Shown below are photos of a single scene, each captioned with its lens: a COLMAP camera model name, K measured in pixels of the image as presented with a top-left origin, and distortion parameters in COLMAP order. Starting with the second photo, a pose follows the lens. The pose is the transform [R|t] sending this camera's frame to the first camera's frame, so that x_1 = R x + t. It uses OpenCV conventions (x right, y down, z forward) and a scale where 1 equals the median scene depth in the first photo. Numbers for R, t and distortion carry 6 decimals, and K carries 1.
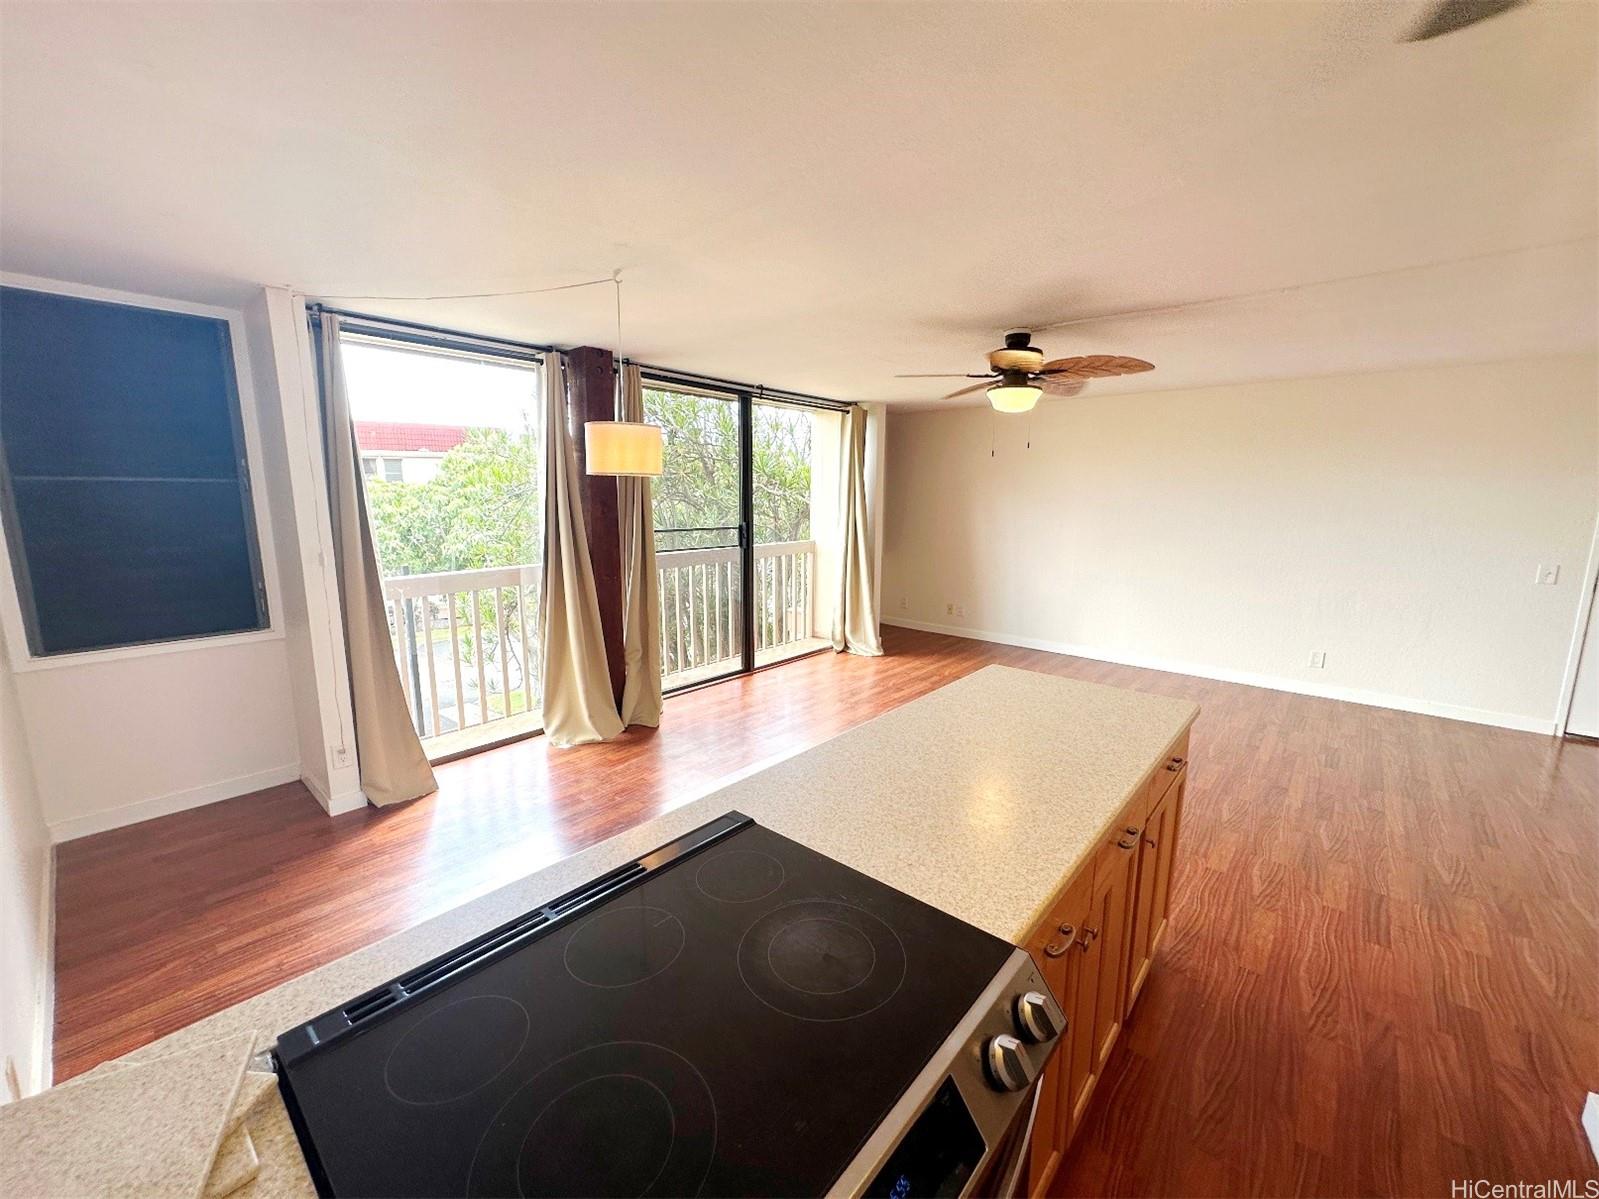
lens RADIAL K [[632.2, 0, 799.5], [0, 632.2, 599.5], [0, 0, 1]] dist [0.000011, 0.000212]
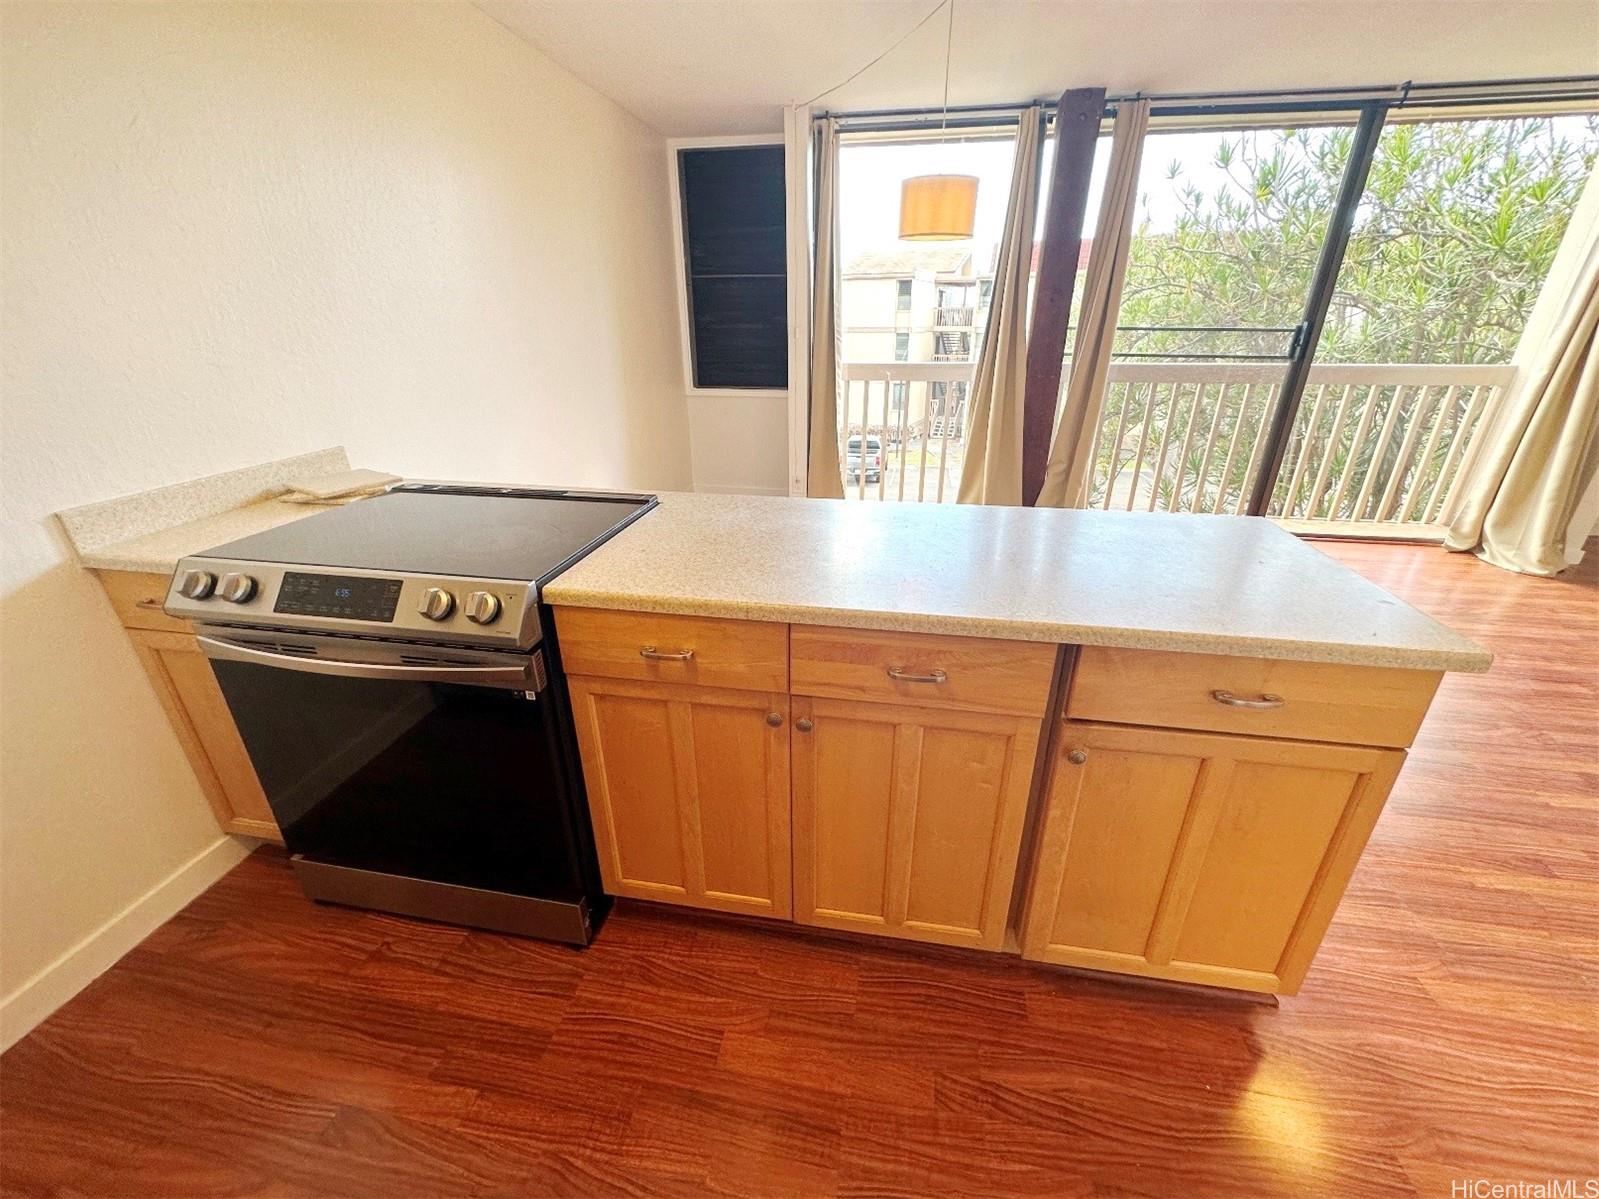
lens RADIAL K [[632.2, 0, 799.5], [0, 632.2, 599.5], [0, 0, 1]] dist [0.000011, 0.000212]
pose [[0.522775, 0.343996, -0.779983, 0.281891], [-0.138383, 0.937076, 0.320530, 0.020233], [0.841164, -0.059629, 0.537483, 0.131584]]
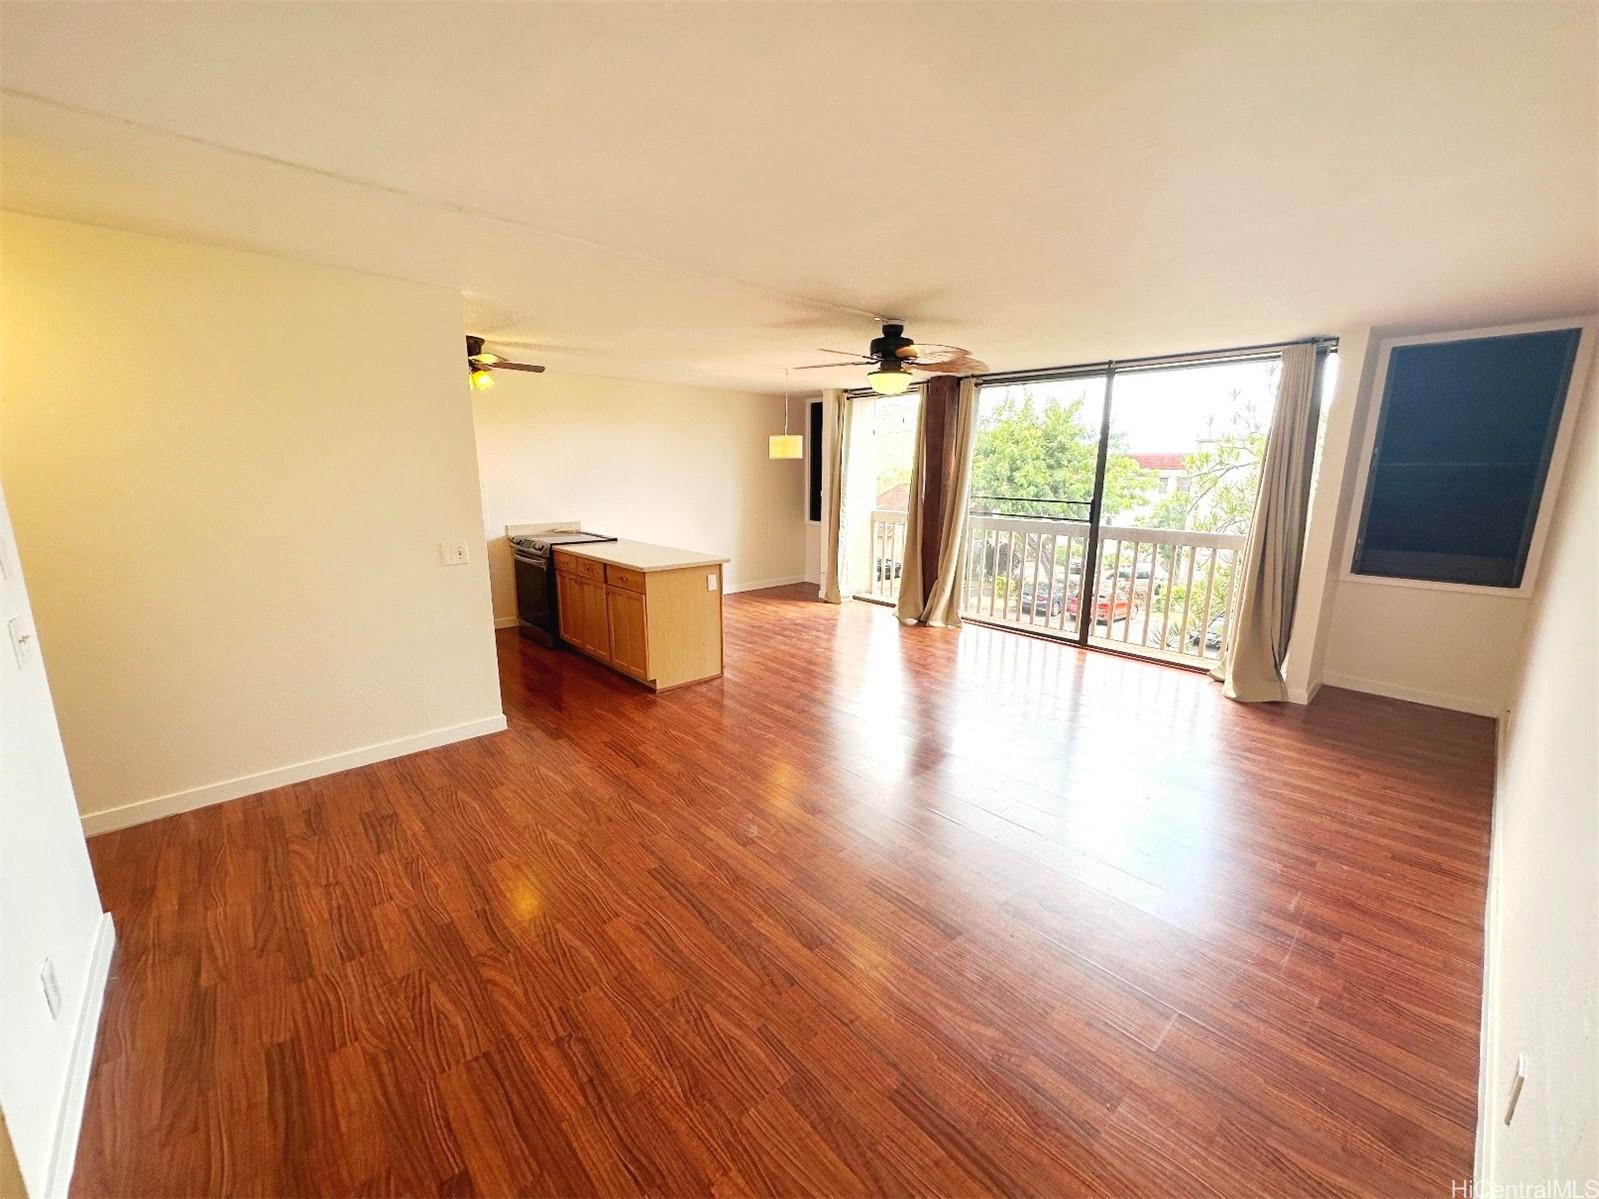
lens RADIAL K [[632.2, 0, 799.5], [0, 632.2, 599.5], [0, 0, 1]] dist [0.000011, 0.000212]
pose [[-0.106109, 0.195321, -0.974982, 1.016997], [-0.177147, 0.961119, 0.211823, -0.098382], [0.978448, 0.195192, -0.067383, 0.652947]]
